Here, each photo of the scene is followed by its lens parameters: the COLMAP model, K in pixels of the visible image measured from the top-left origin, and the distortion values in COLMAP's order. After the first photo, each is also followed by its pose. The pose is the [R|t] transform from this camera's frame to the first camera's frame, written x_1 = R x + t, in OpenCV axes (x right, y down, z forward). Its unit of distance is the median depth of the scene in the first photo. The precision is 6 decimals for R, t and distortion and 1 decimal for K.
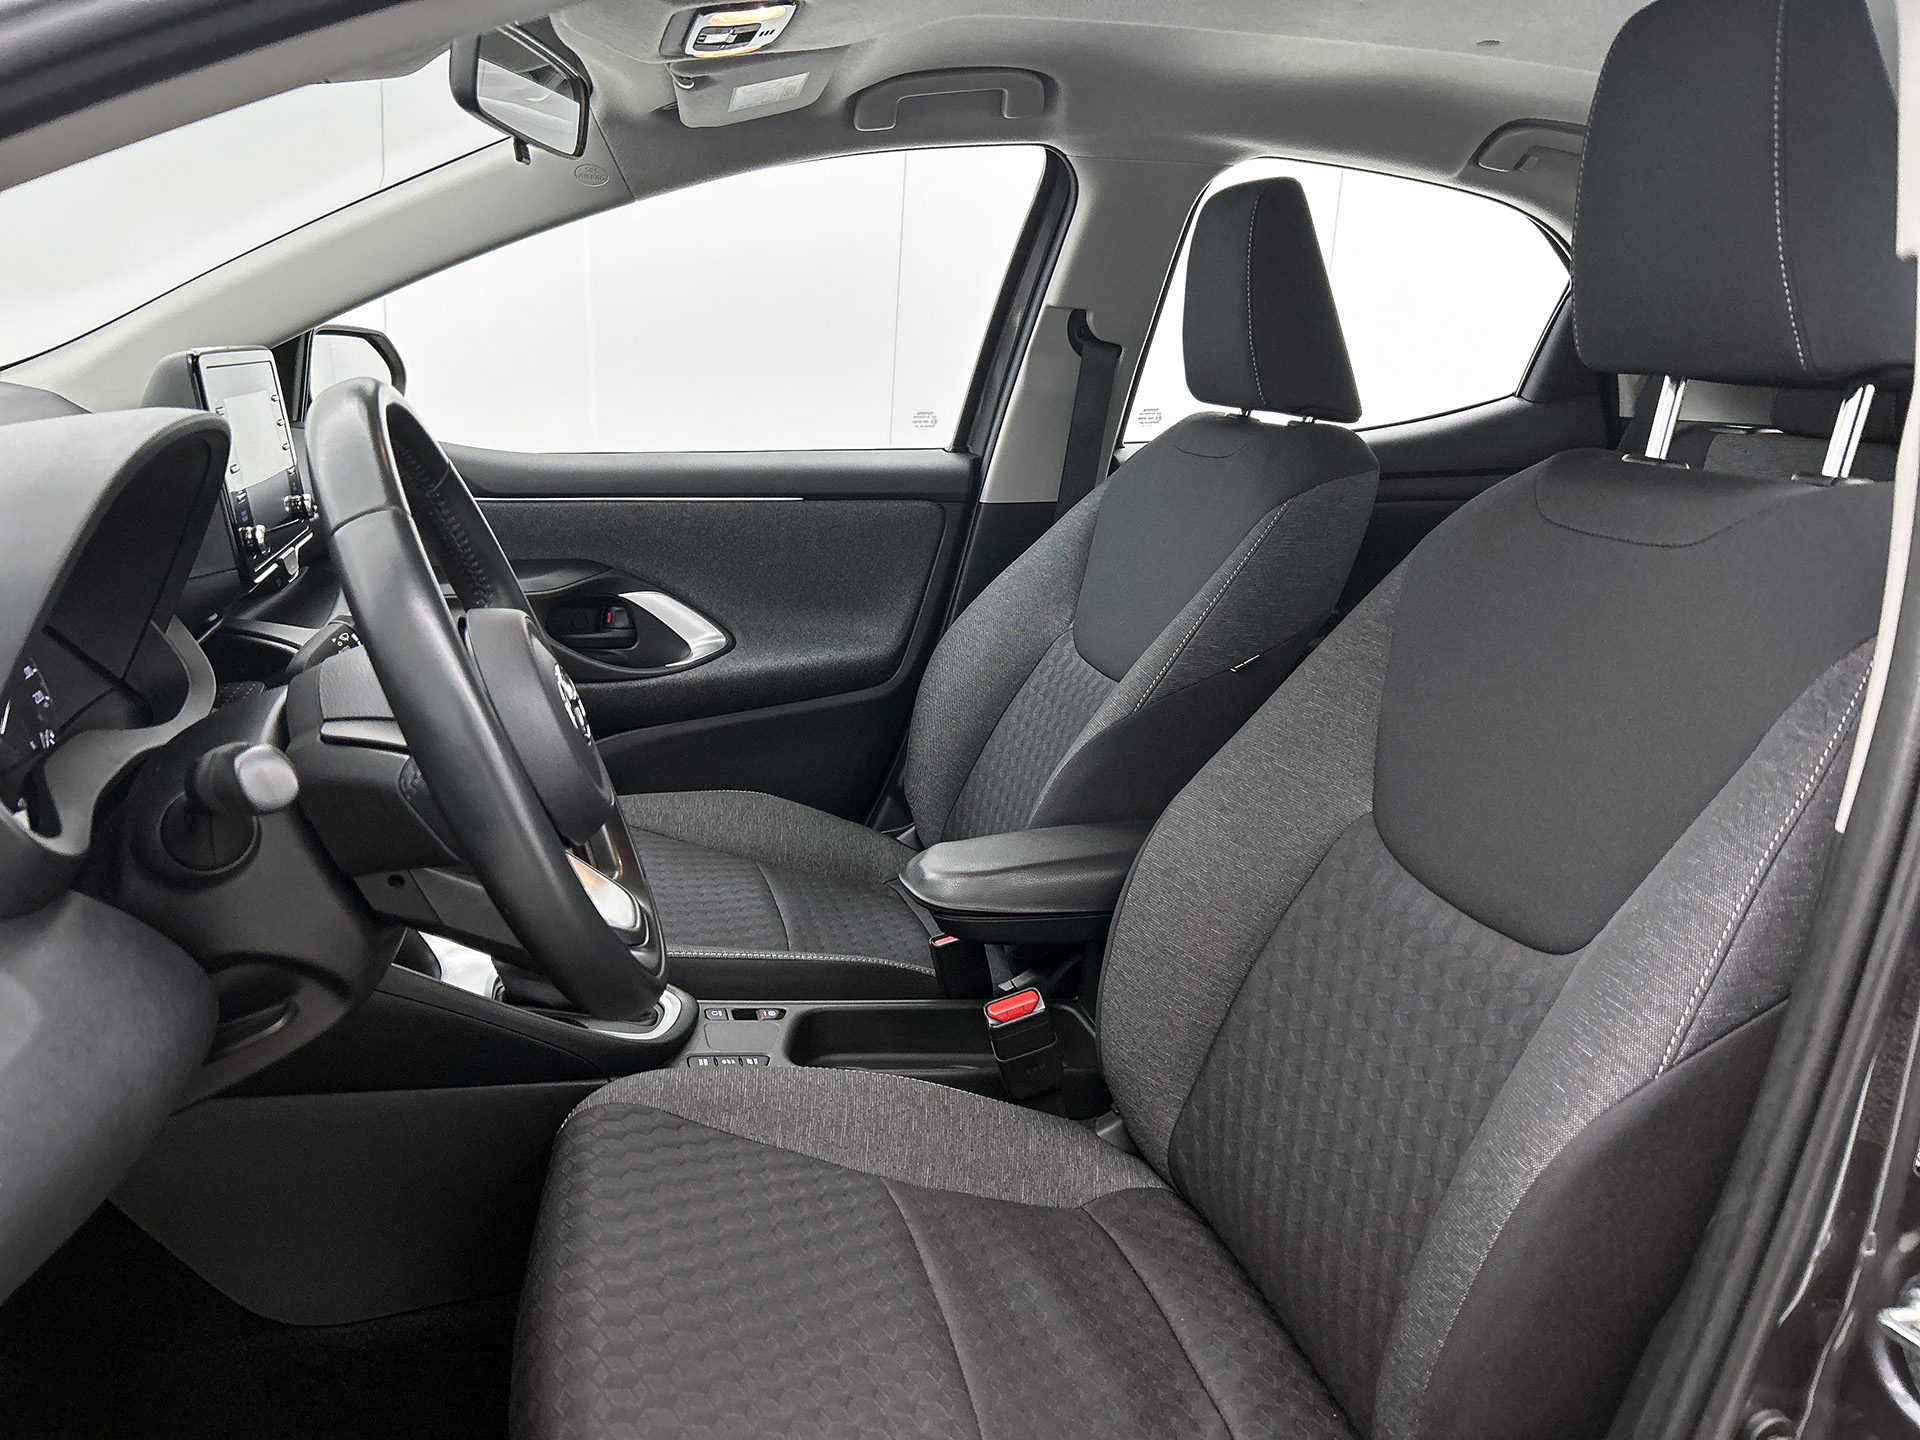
lens RADIAL K [[1489.6, 0, 946.3], [0, 1489.6, 735.6], [0, 0, 1]] dist [0.040592, -0.048711]
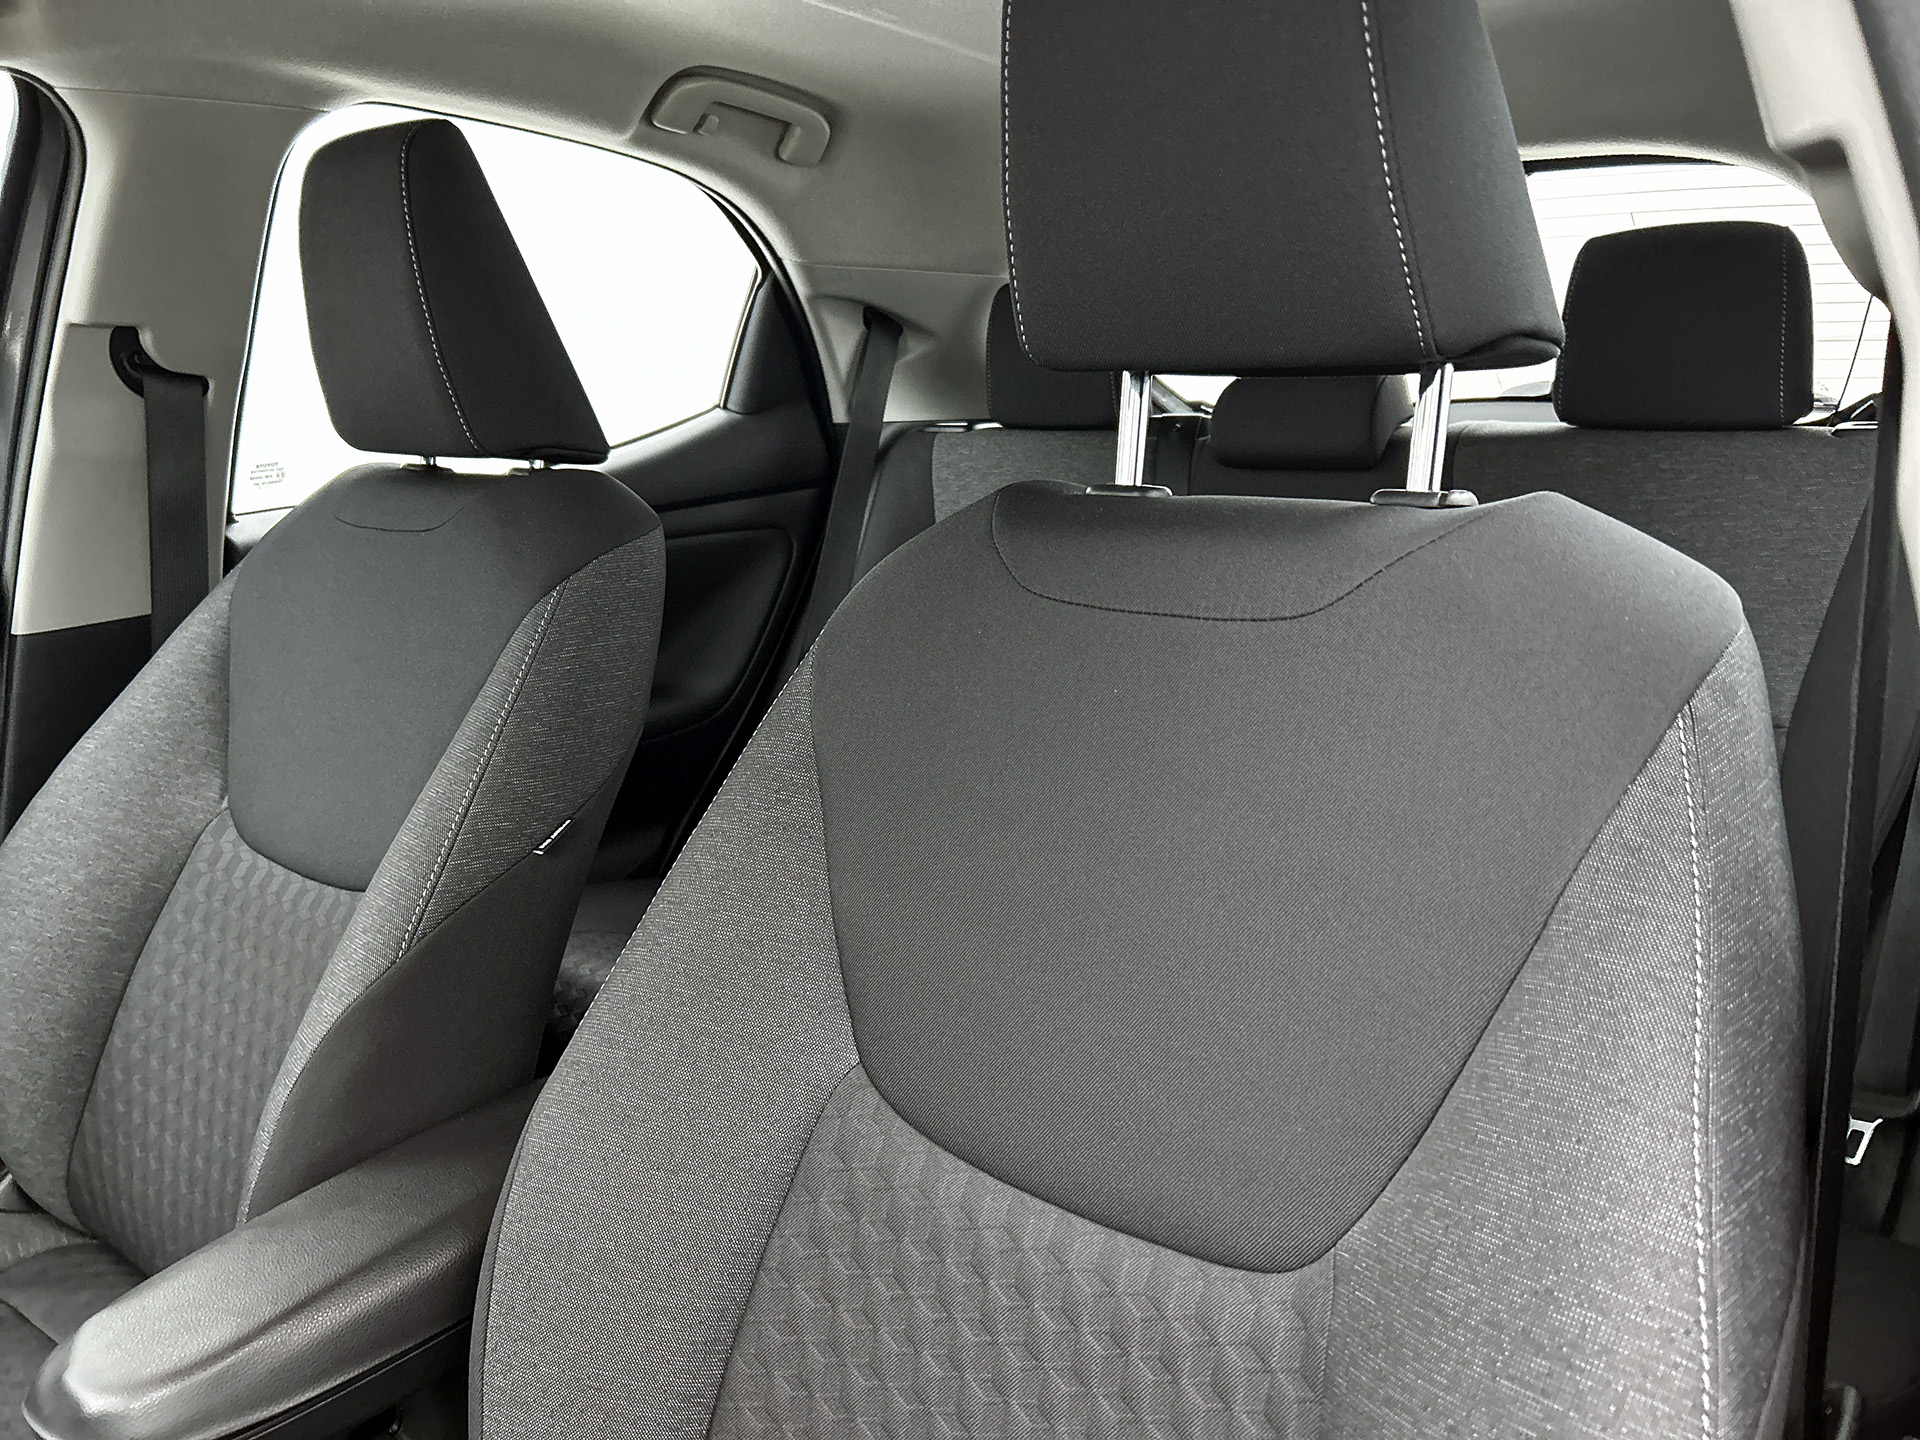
lens RADIAL K [[1489.6, 0, 957.8], [0, 1489.6, 722.3], [0, 0, 1]] dist [0.040592, -0.048711]
pose [[0.819200, -0.190987, 0.540773, -0.001464], [0.200292, 0.978824, 0.042280, -0.074916], [-0.537396, 0.073676, 0.840105, 0.281013]]
